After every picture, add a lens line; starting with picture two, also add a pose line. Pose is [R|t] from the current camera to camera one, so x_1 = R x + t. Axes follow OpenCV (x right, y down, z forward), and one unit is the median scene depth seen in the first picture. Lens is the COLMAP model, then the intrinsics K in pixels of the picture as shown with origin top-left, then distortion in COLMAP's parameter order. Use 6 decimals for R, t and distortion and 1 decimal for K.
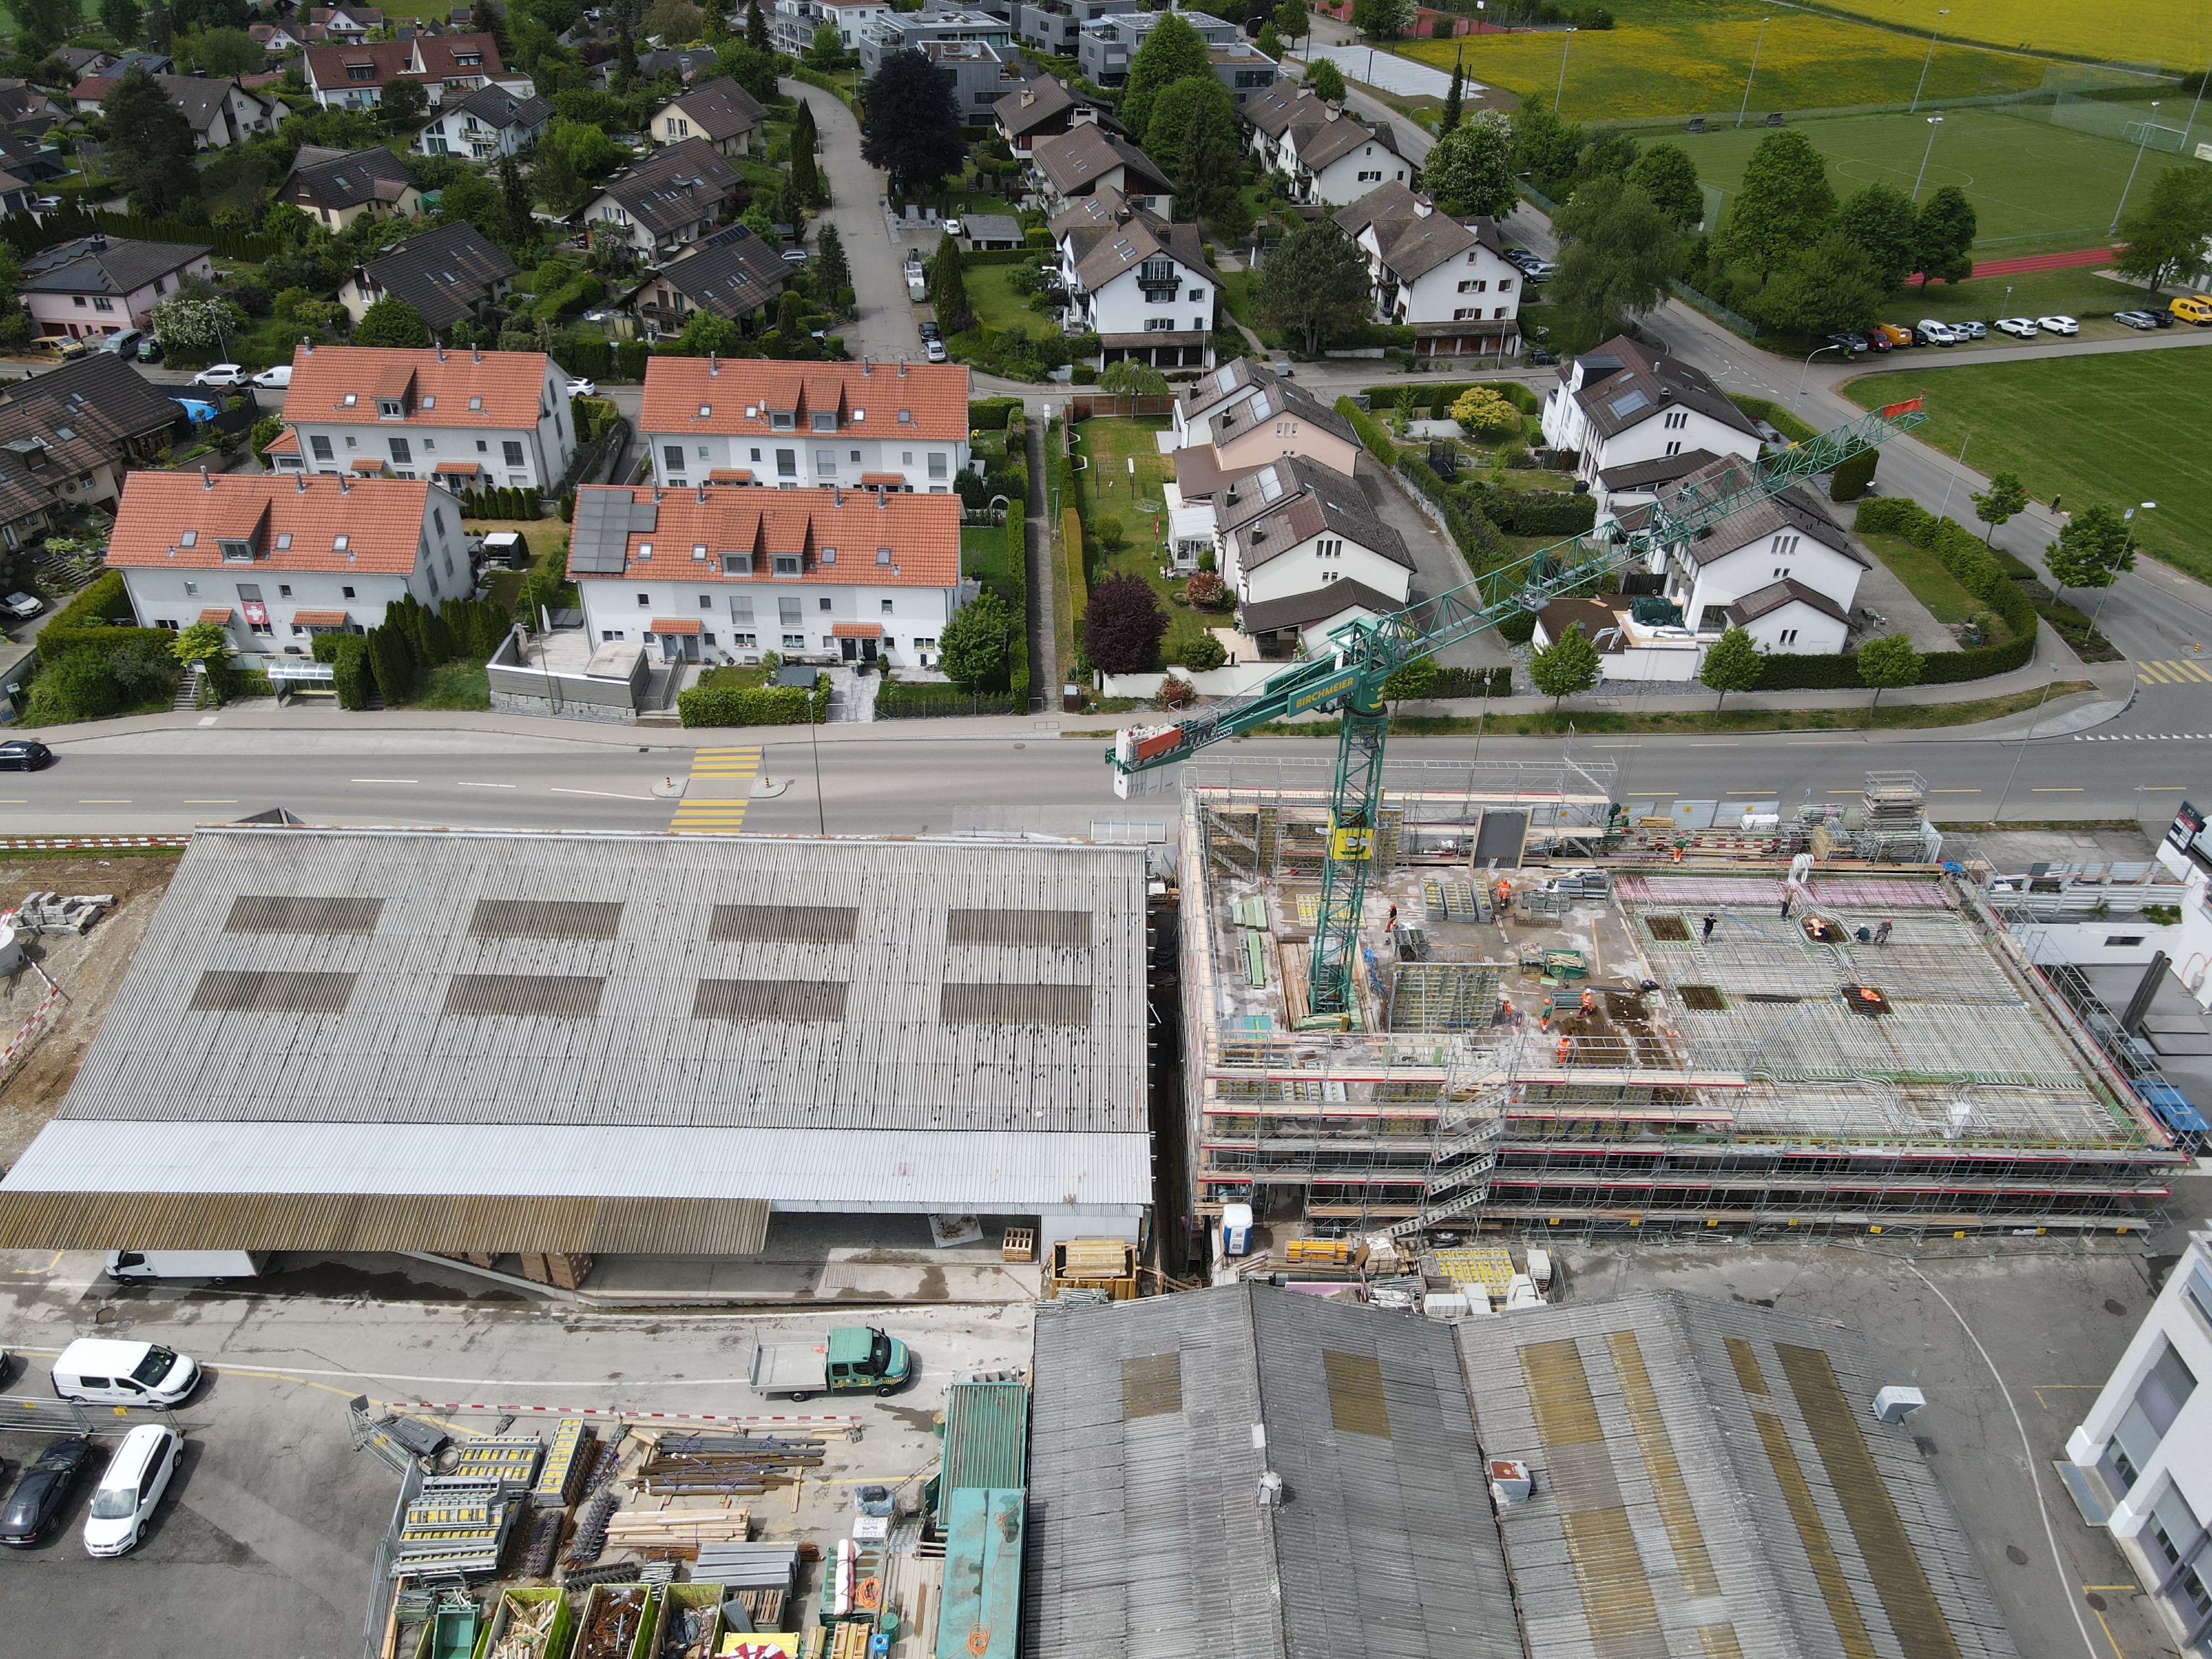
lens RADIAL K [[1611.5, 0, 1106.0], [0, 1611.5, 829.5], [0, 0, 1]] dist [0.035030, 0.001638]
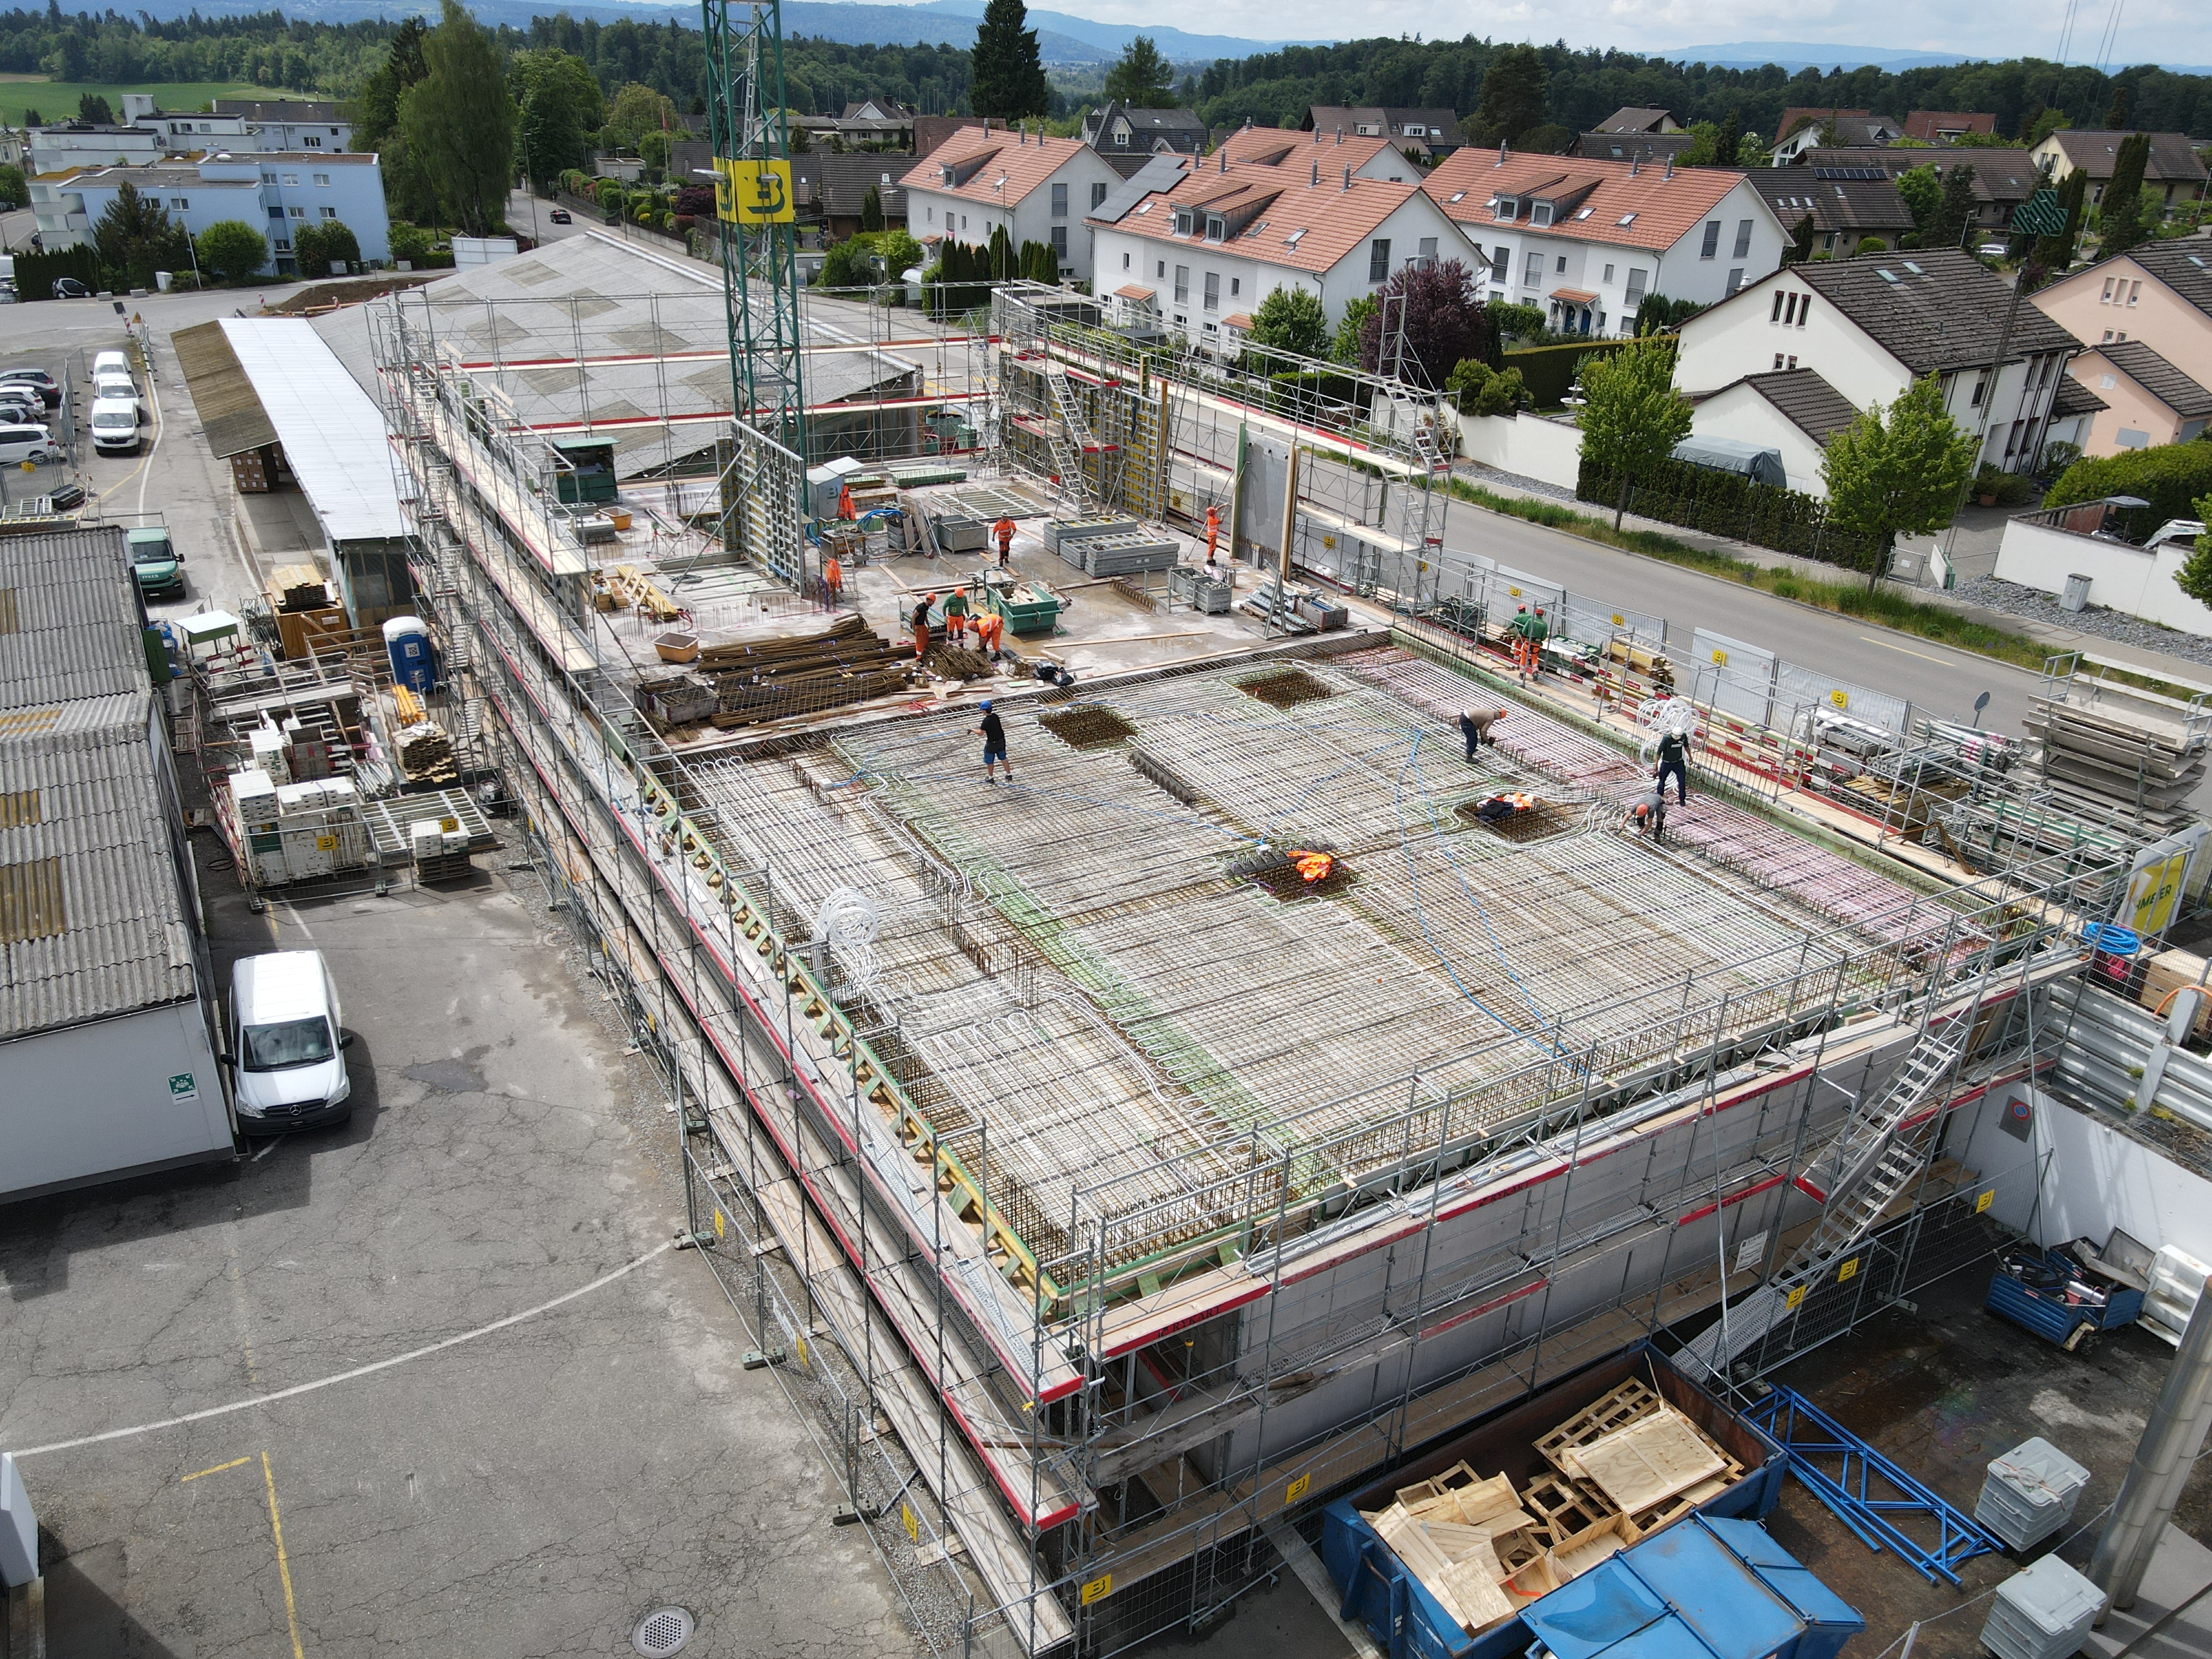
lens RADIAL K [[1652.5, 0, 1106.0], [0, 1652.5, 829.5], [0, 0, 1]] dist [0.010328, -0.000856]
pose [[0.505573, 0.370524, -0.779171, 0.547461], [-0.510528, 0.856493, 0.076033, 0.066234], [0.695527, 0.359349, 0.622182, 0.527649]]
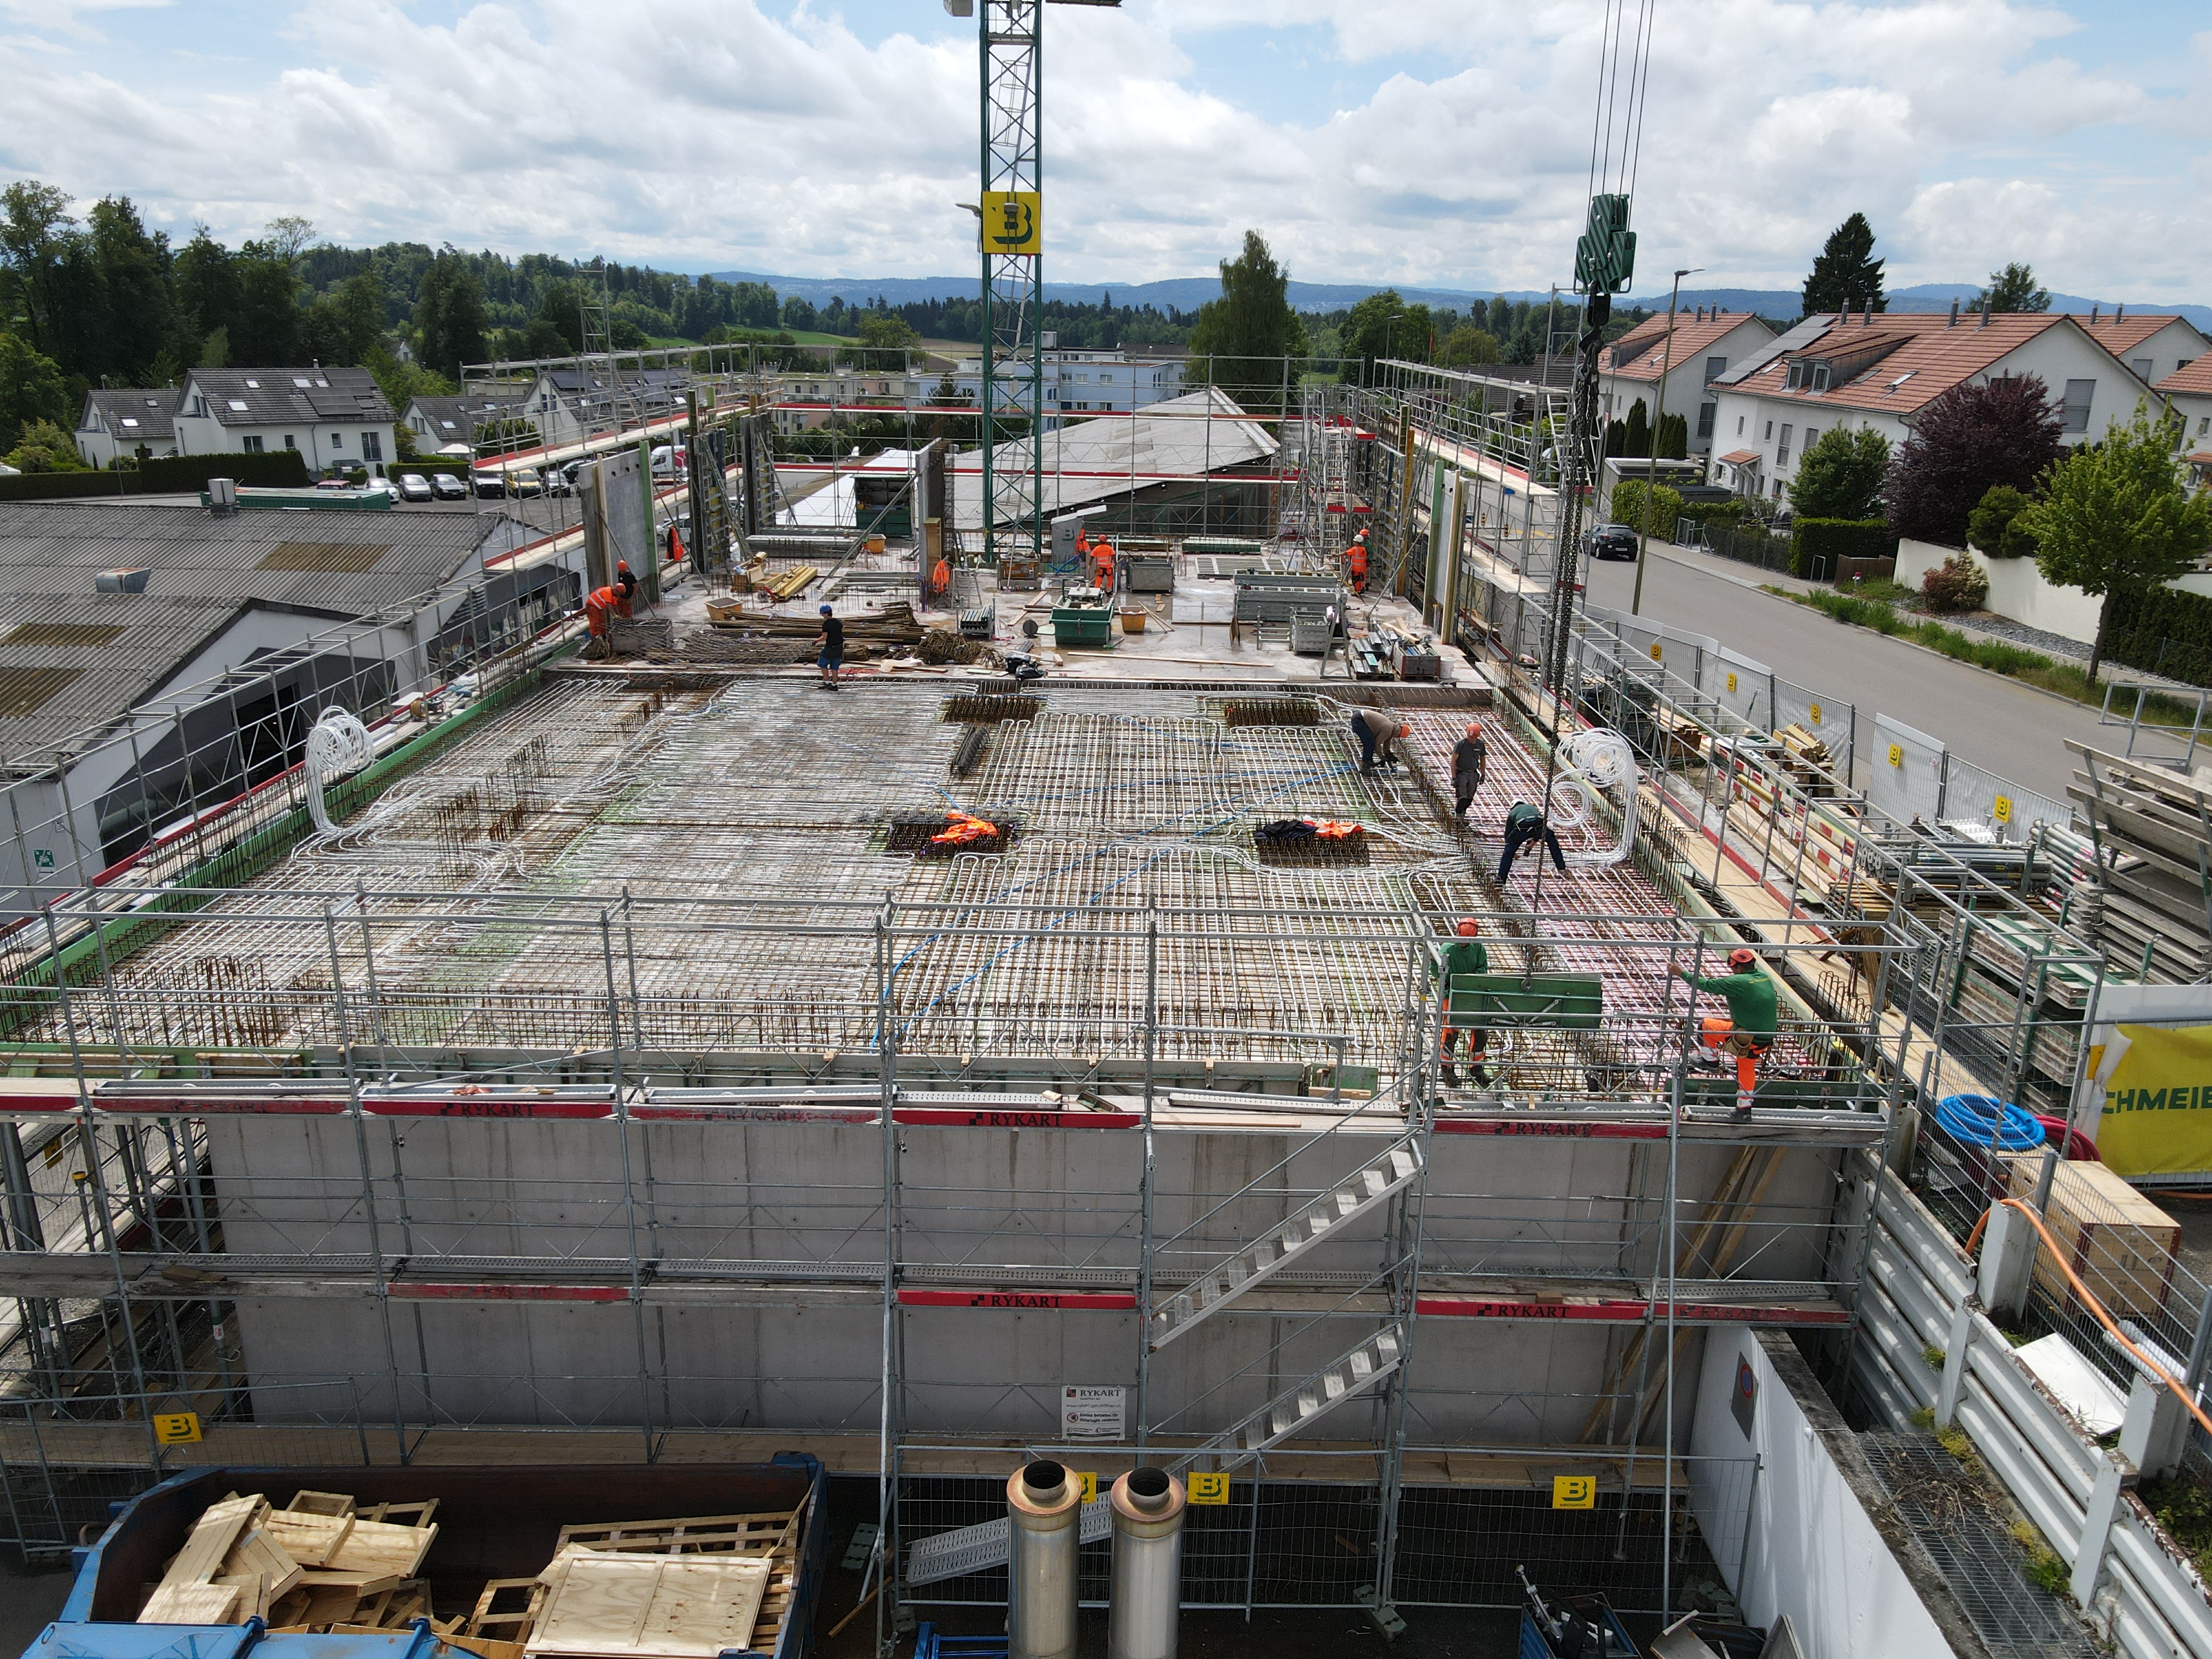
lens RADIAL K [[1611.5, 0, 1106.0], [0, 1611.5, 829.5], [0, 0, 1]] dist [0.035030, 0.001638]
pose [[-0.004214, 0.291332, -0.956613, 0.558991], [-0.586540, 0.774063, 0.238321, 0.010090], [0.809909, 0.562096, 0.167617, 0.711375]]
